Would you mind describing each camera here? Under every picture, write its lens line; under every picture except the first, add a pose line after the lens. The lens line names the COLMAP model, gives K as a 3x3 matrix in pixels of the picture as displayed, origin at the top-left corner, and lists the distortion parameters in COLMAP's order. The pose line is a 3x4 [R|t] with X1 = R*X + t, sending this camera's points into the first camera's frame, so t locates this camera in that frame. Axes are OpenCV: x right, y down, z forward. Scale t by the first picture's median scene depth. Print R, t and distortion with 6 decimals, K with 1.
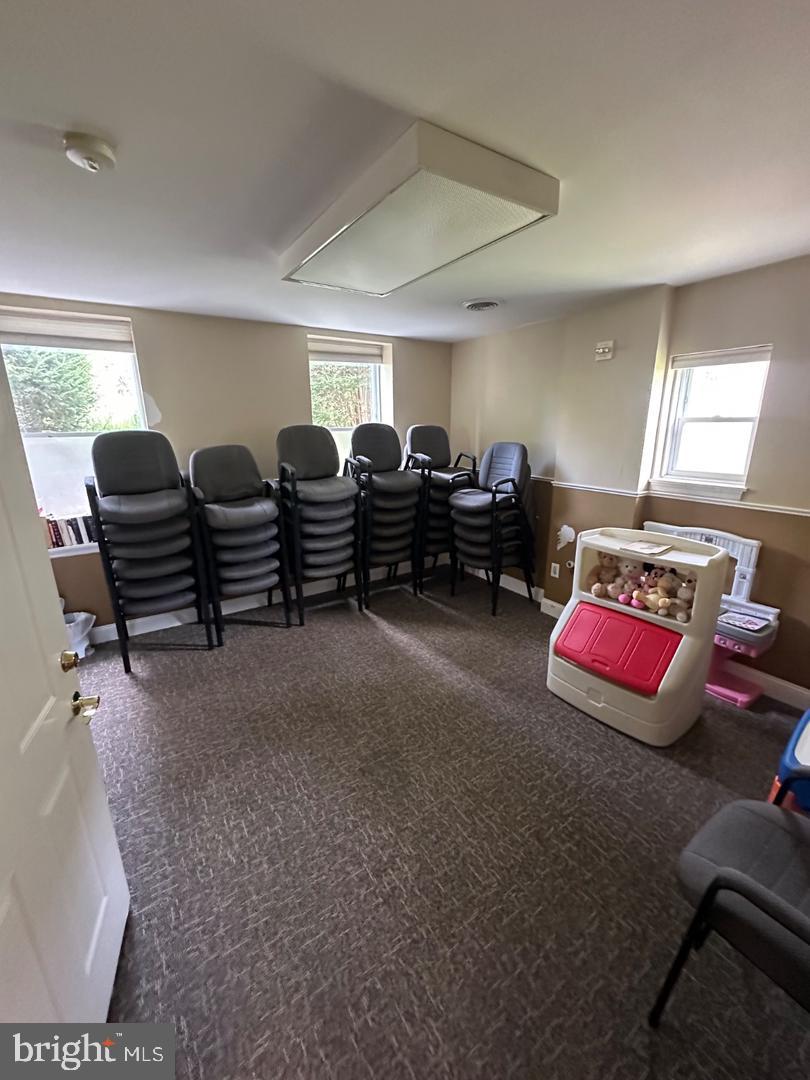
lens RADIAL K [[430.4, 0, 404.3], [0, 430.4, 539.1], [0, 0, 1]] dist [-0.003875, 0.000247]
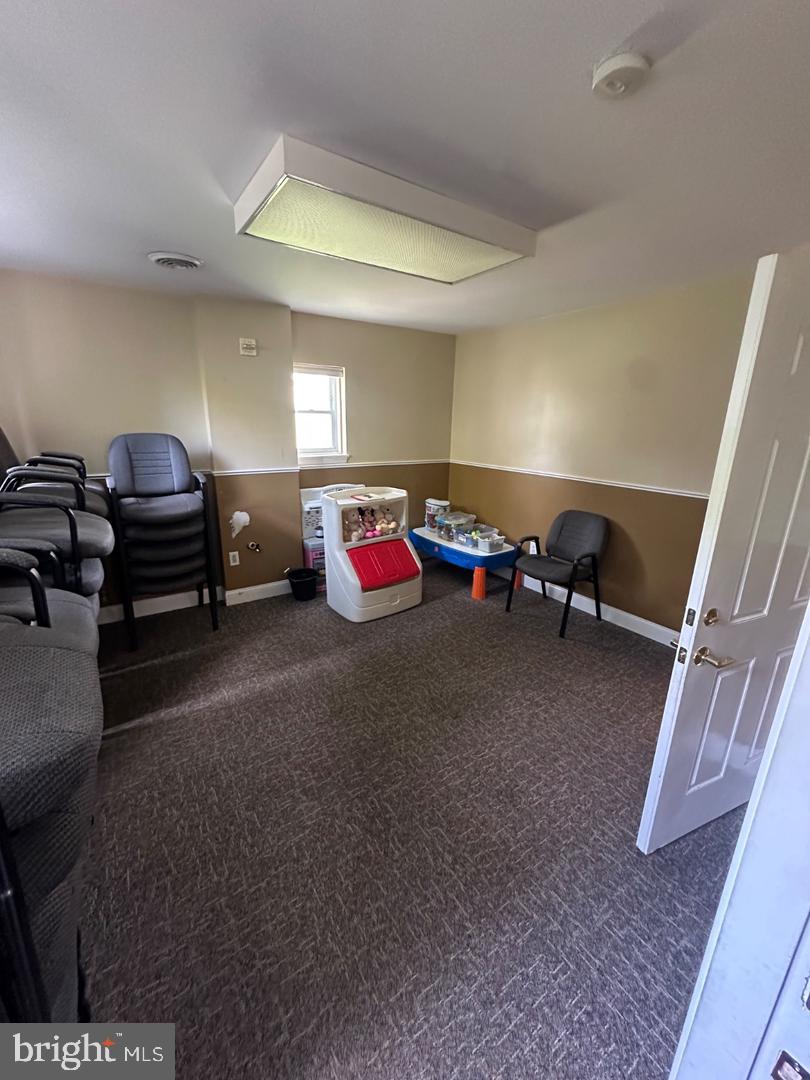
lens RADIAL K [[430.4, 0, 404.0], [0, 430.4, 540.4], [0, 0, 1]] dist [-0.003875, 0.000247]
pose [[-0.014060, -0.263332, 0.964603, -0.866138], [0.244274, 0.934563, 0.258692, -0.183929], [-0.969604, 0.239265, 0.051185, 0.778038]]
